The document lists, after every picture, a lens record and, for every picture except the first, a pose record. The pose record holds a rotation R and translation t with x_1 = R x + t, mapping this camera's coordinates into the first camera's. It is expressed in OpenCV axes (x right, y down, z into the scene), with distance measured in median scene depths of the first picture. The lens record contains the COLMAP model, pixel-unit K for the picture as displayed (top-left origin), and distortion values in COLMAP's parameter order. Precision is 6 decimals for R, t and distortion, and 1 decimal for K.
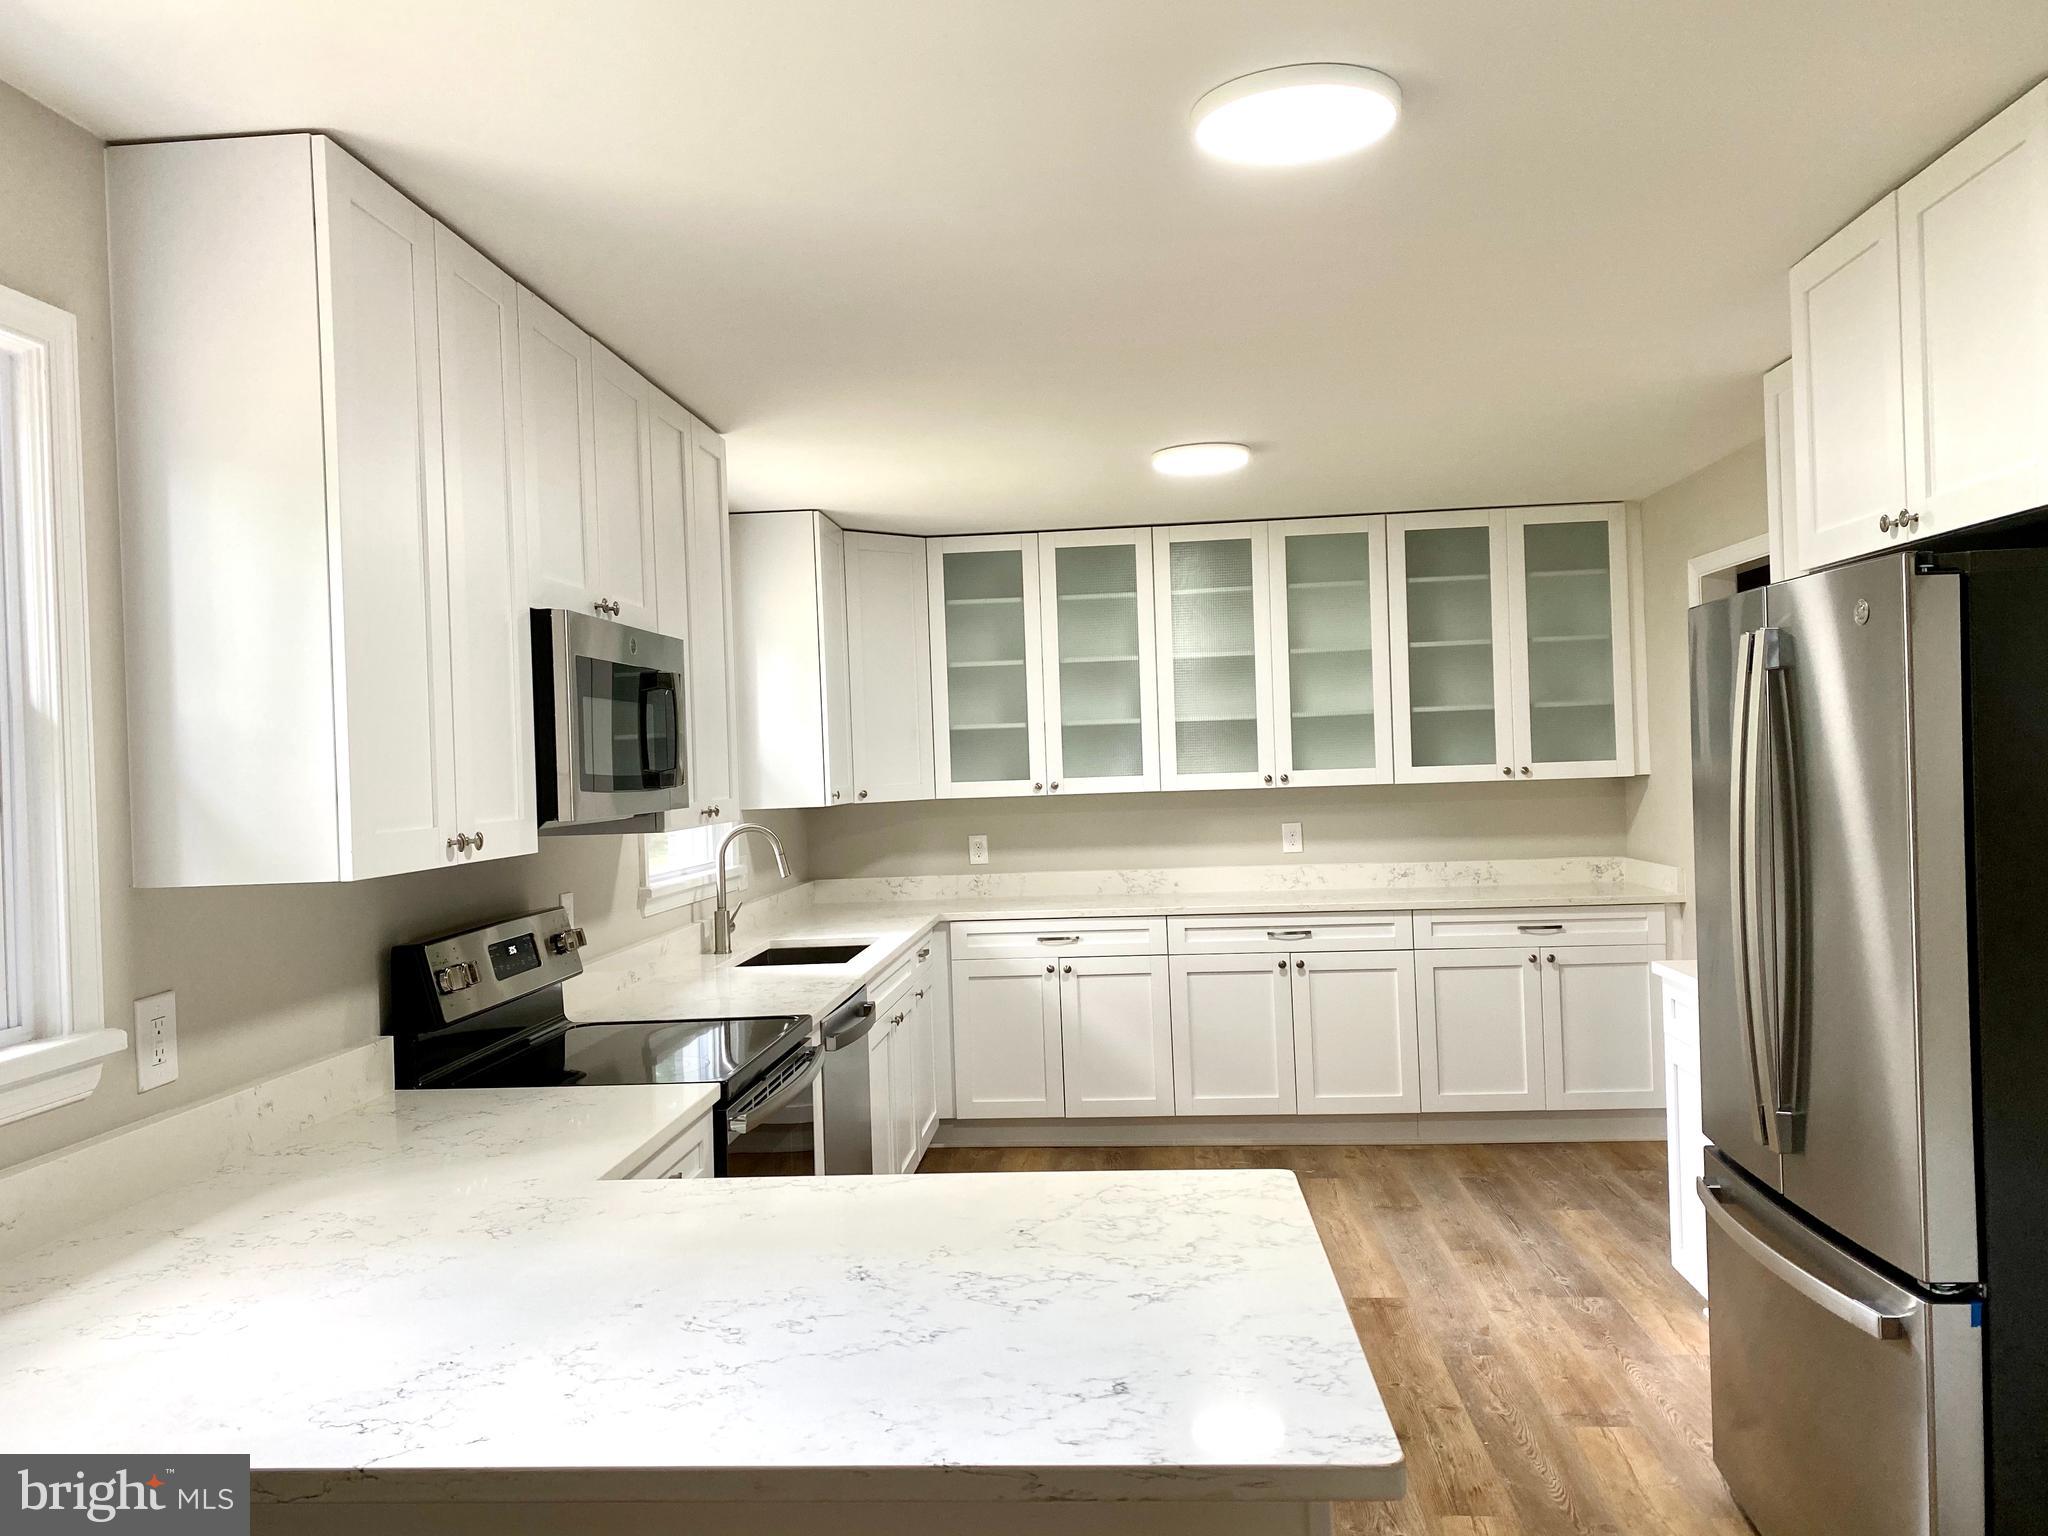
lens RADIAL K [[1573.8, 0, 1020.8], [0, 1573.8, 764.6], [0, 0, 1]] dist [-0.024489, -0.007616]
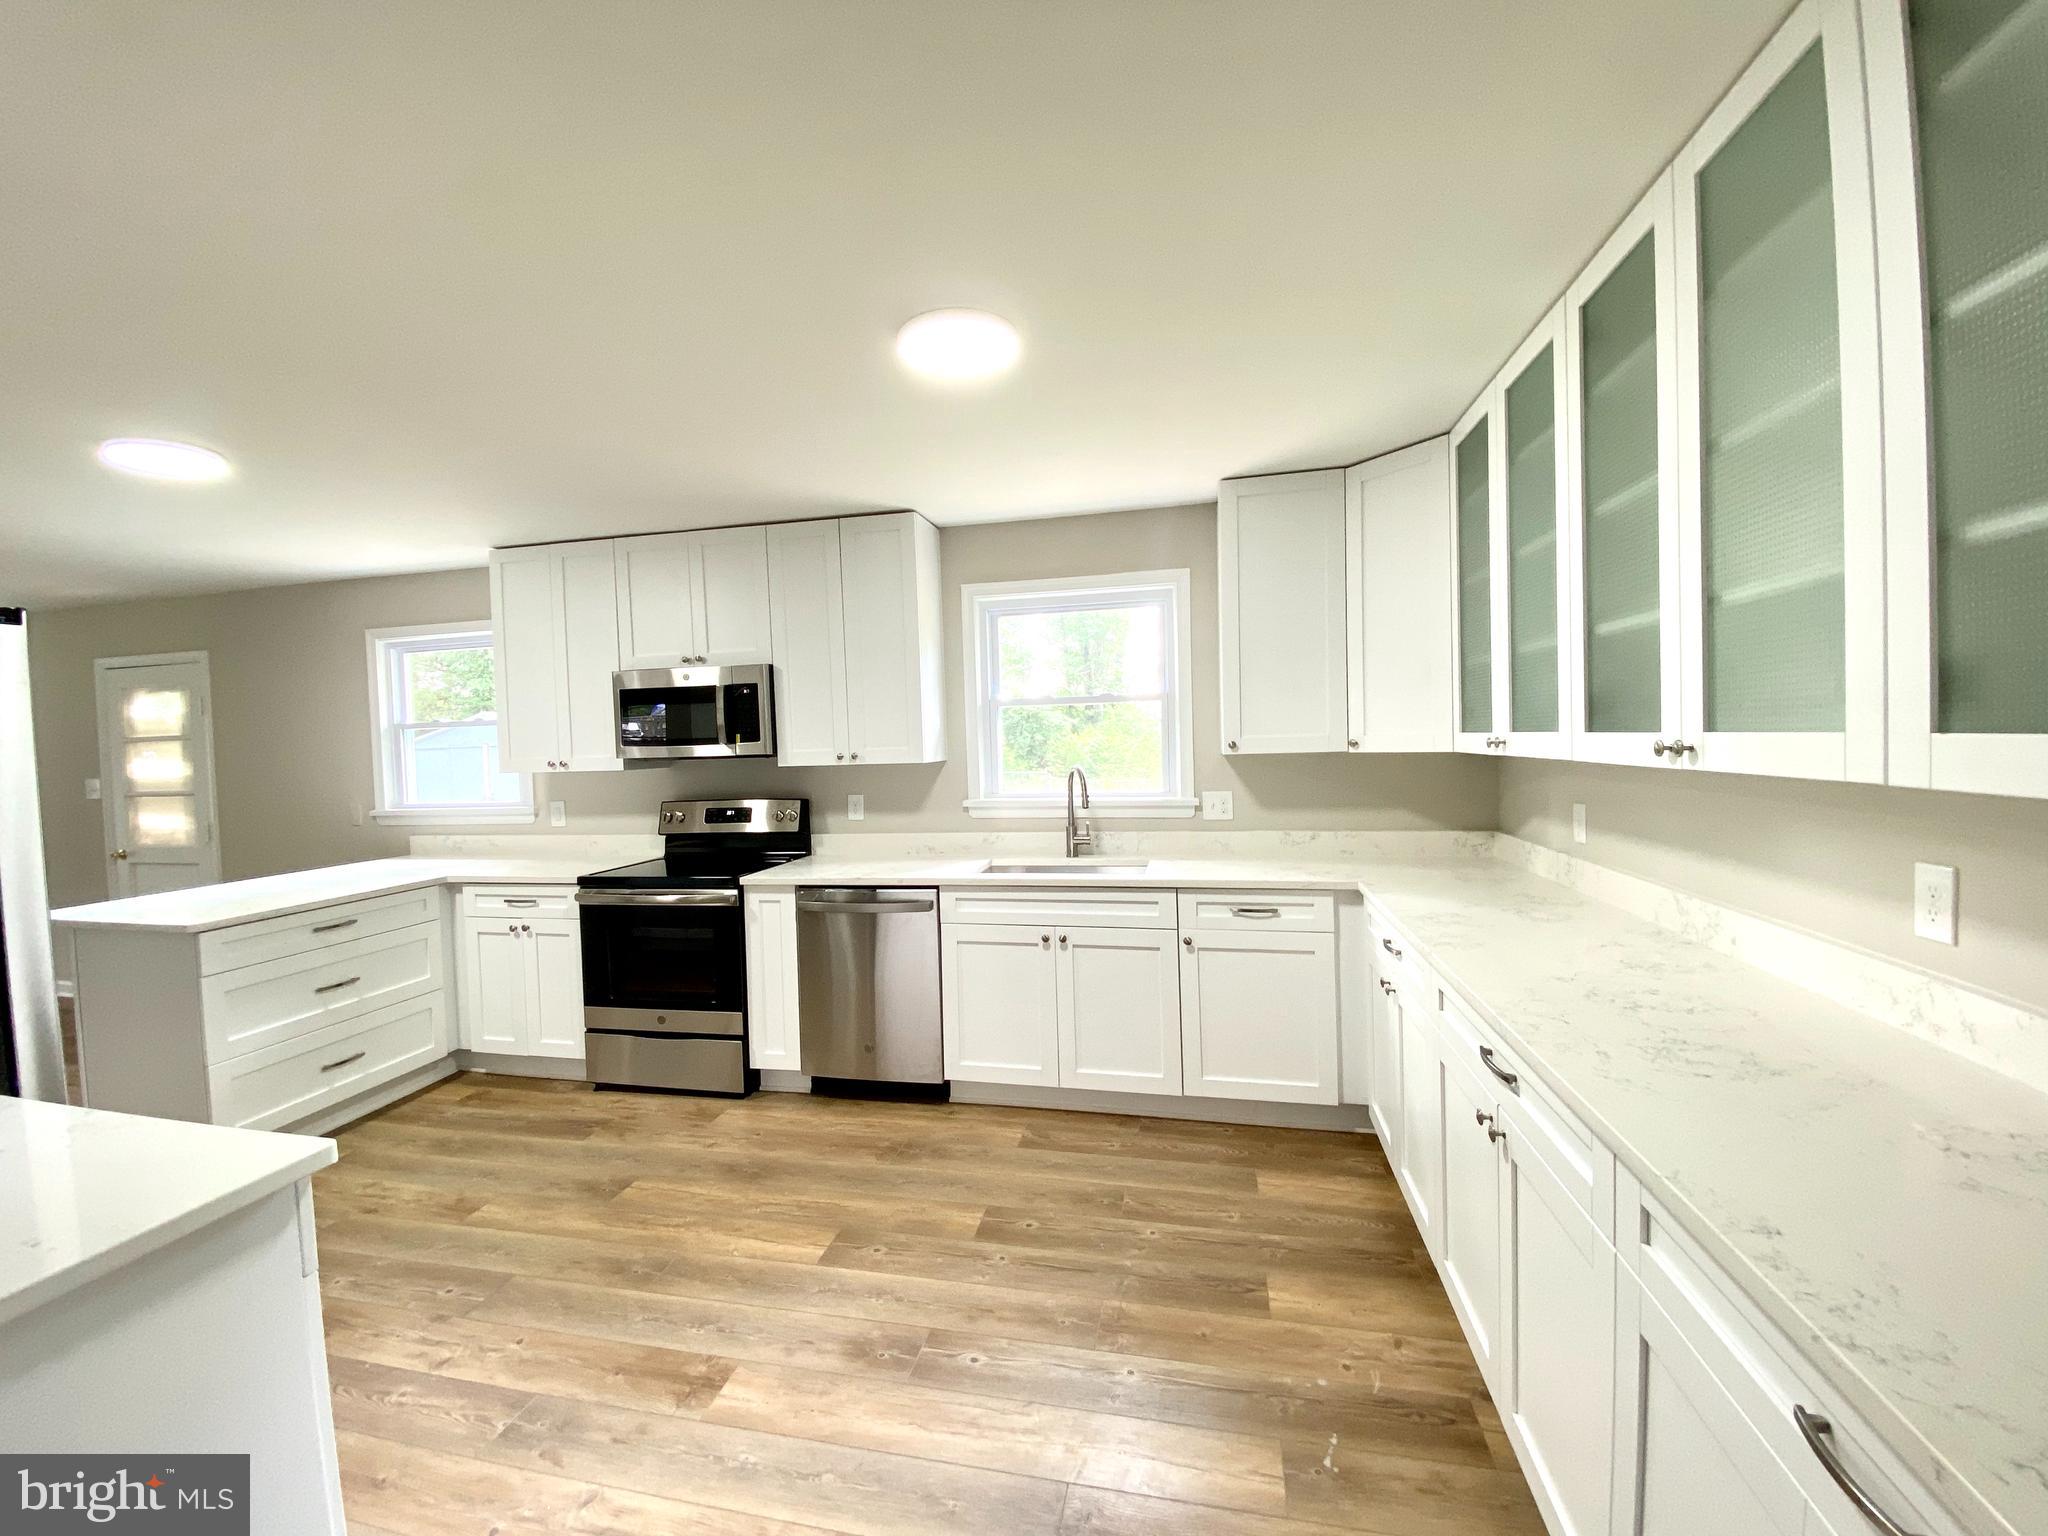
lens RADIAL K [[823.0, 0, 1025.7], [0, 823.0, 779.2], [0, 0, 1]] dist [-0.010033, -0.003221]
pose [[-0.144701, 0.068860, -0.987077, 0.654004], [0.022291, 0.997549, 0.066322, -0.003260], [0.989224, -0.012406, -0.145881, 1.324058]]
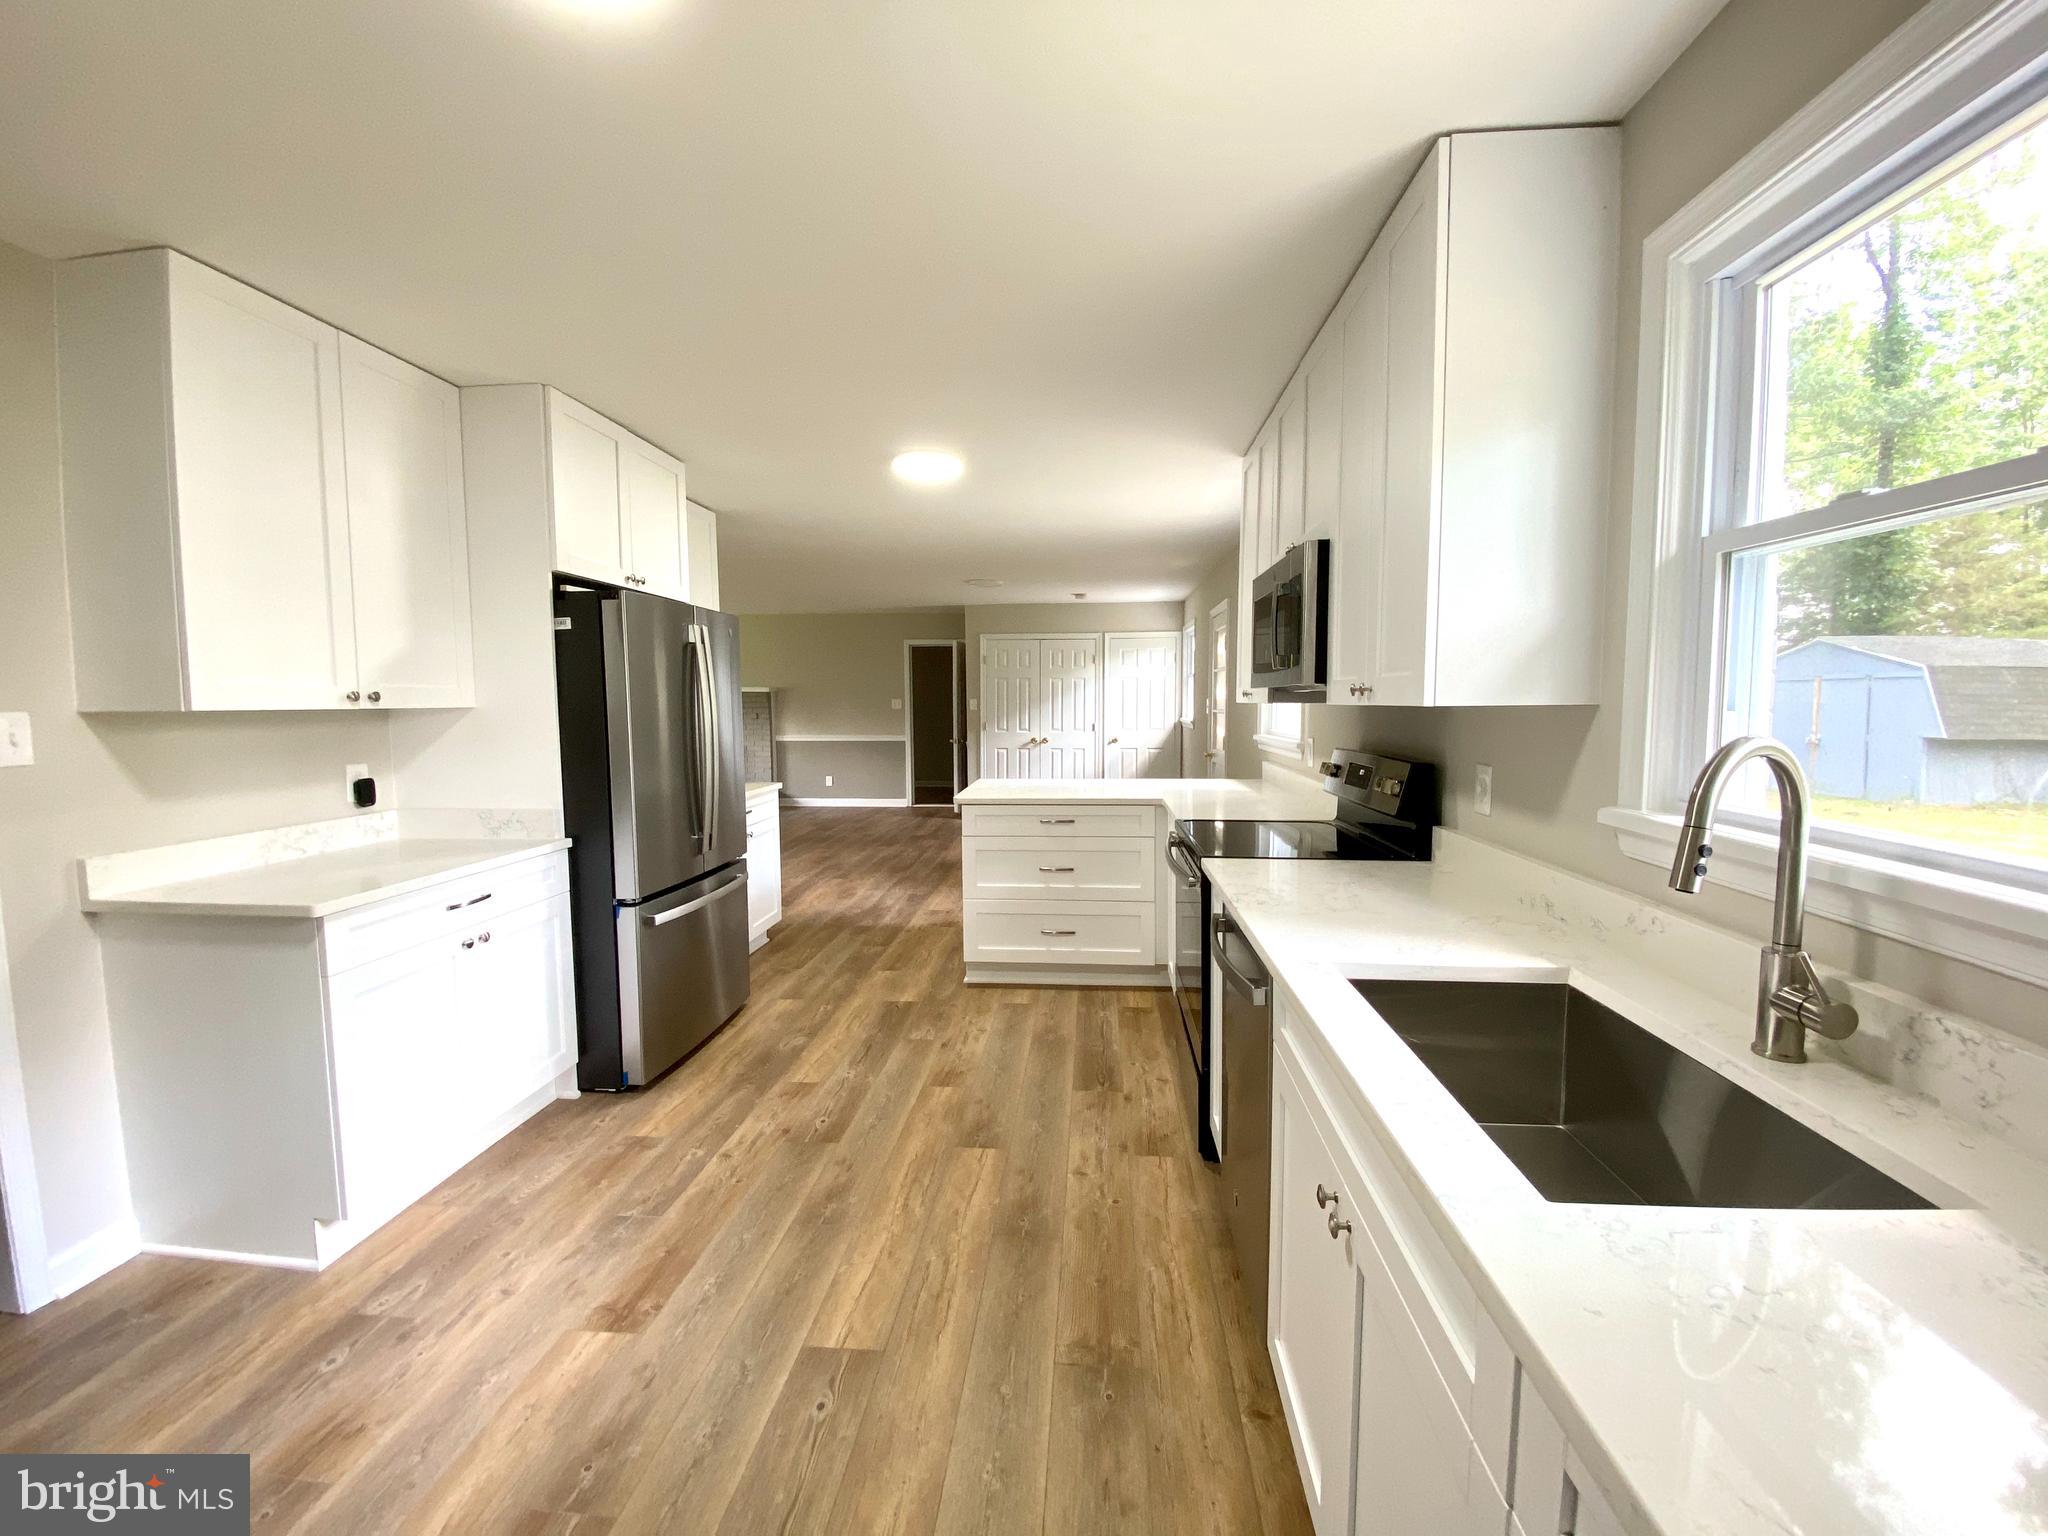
lens RADIAL K [[823.0, 0, 1021.1], [0, 823.0, 749.9], [0, 0, 1]] dist [-0.010033, -0.003221]
pose [[-0.999120, 0.030670, 0.028625, -0.009795], [0.032830, 0.996389, 0.078296, 0.014705], [-0.026120, 0.079167, -0.996519, 1.506179]]
